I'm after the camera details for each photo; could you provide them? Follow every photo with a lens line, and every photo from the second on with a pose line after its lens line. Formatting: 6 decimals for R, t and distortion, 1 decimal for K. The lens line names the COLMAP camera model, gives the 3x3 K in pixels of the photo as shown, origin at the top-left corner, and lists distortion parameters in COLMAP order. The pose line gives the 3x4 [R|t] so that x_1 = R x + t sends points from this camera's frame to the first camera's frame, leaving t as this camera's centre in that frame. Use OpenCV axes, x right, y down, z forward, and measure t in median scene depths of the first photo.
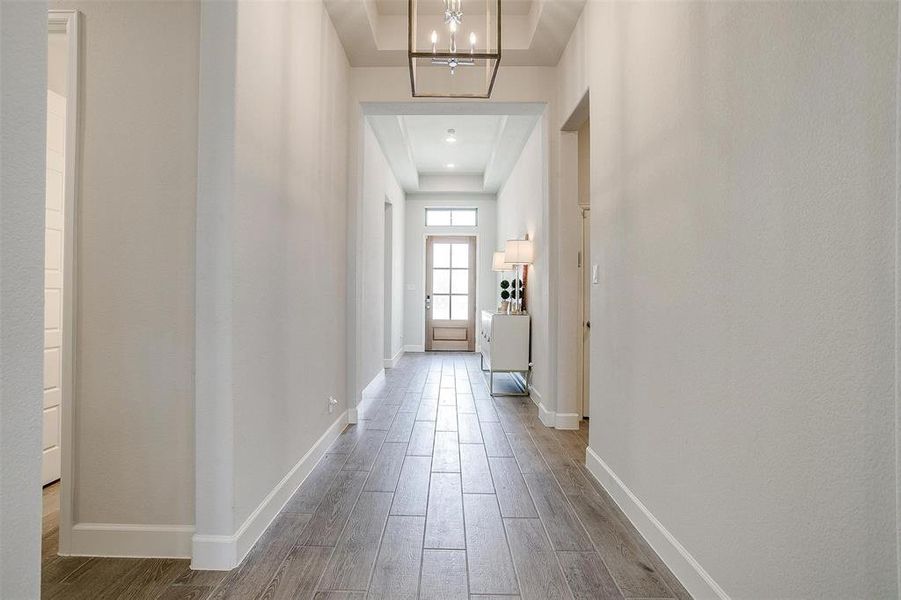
lens RADIAL K [[438.2, 0, 446.3], [0, 438.2, 294.4], [0, 0, 1]] dist [-0.039216, 0.000486]
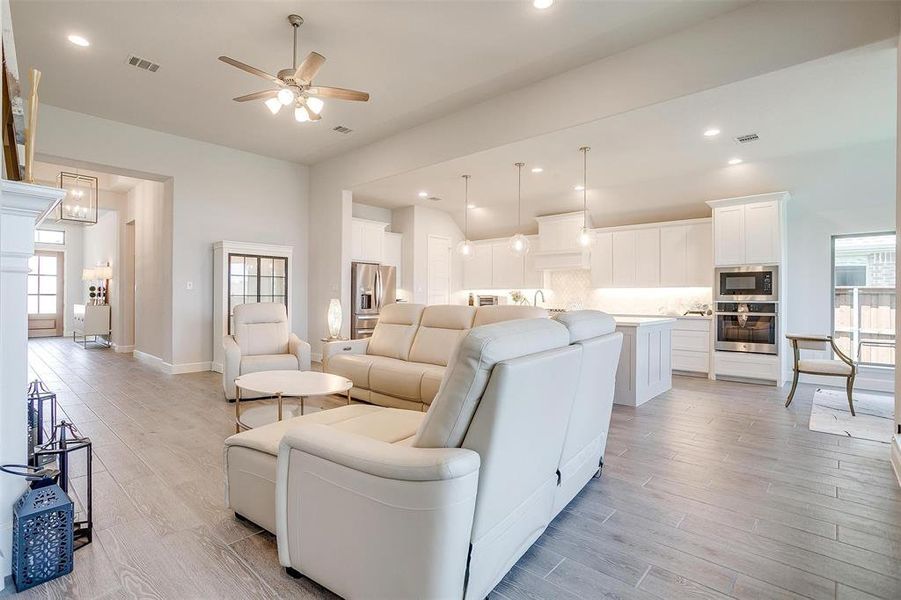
lens RADIAL K [[438.2, 0, 446.3], [0, 438.2, 294.4], [0, 0, 1]] dist [-0.039216, 0.000486]
pose [[0.657993, -0.001001, 0.753023, -0.168294], [0.000104, 0.999999, 0.001239, -0.002321], [-0.753024, -0.000737, 0.657993, -0.903440]]
